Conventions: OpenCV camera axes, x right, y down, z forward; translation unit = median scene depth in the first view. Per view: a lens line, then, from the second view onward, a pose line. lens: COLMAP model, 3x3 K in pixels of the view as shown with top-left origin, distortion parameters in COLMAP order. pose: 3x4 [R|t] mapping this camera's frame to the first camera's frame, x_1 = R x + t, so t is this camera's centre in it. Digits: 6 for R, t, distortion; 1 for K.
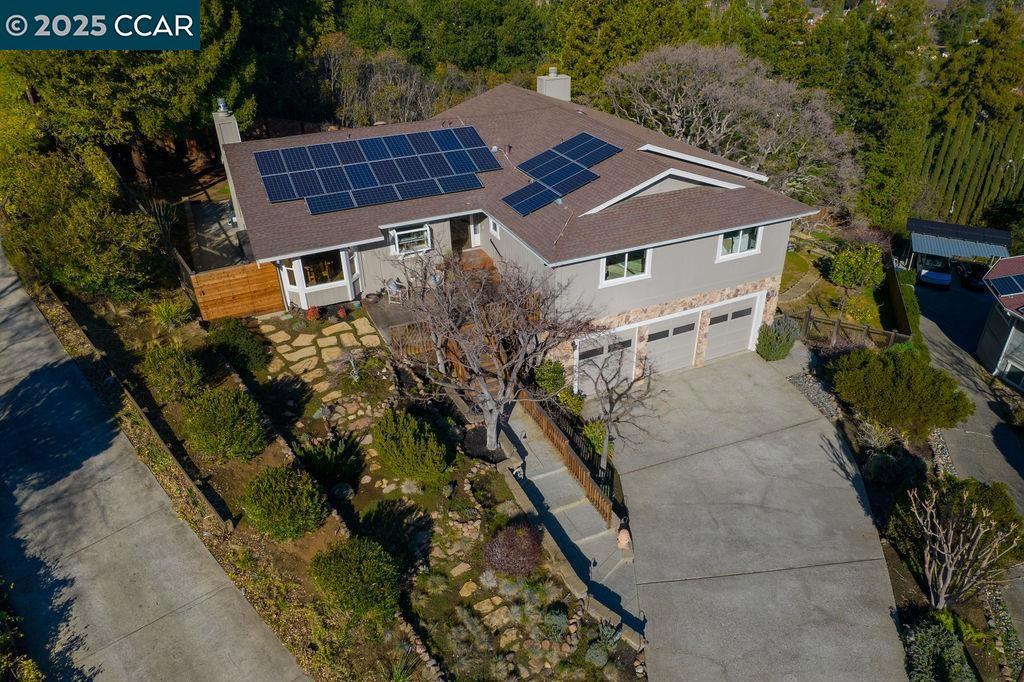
lens RADIAL K [[699.2, 0, 561.2], [0, 699.2, 375.8], [0, 0, 1]] dist [-0.003752, 0.001920]
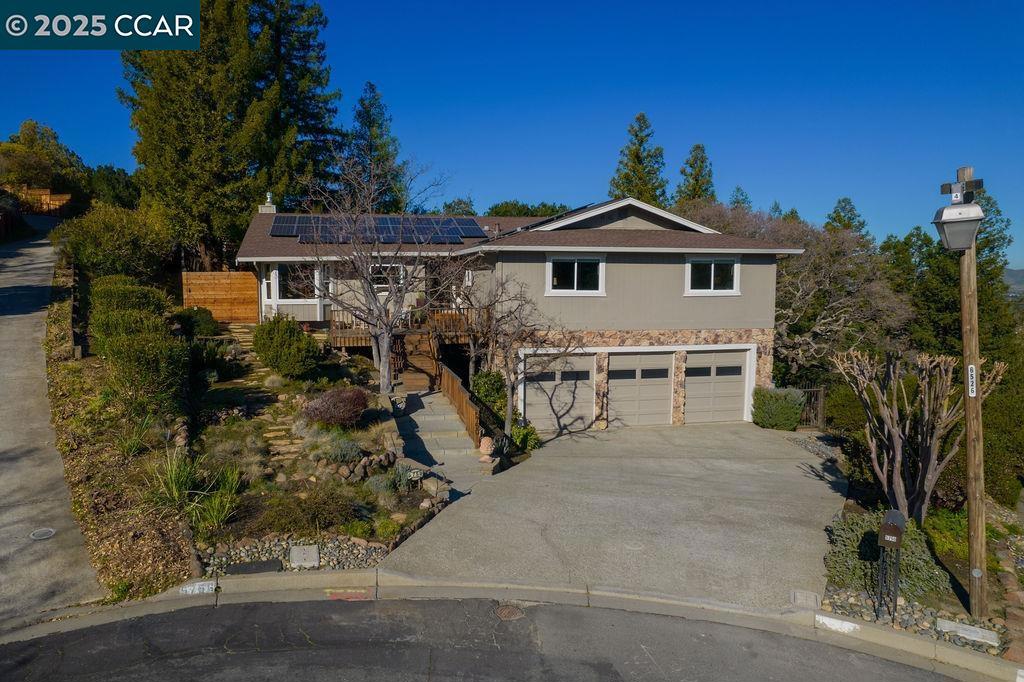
lens RADIAL K [[699.2, 0, 489.1], [0, 699.2, 389.2], [0, 0, 1]] dist [-0.003752, 0.001920]
pose [[0.961068, 0.024532, -0.275220, 0.226915], [-0.139175, 0.903452, -0.405469, 0.358894], [0.238701, 0.427987, 0.871693, 0.179854]]
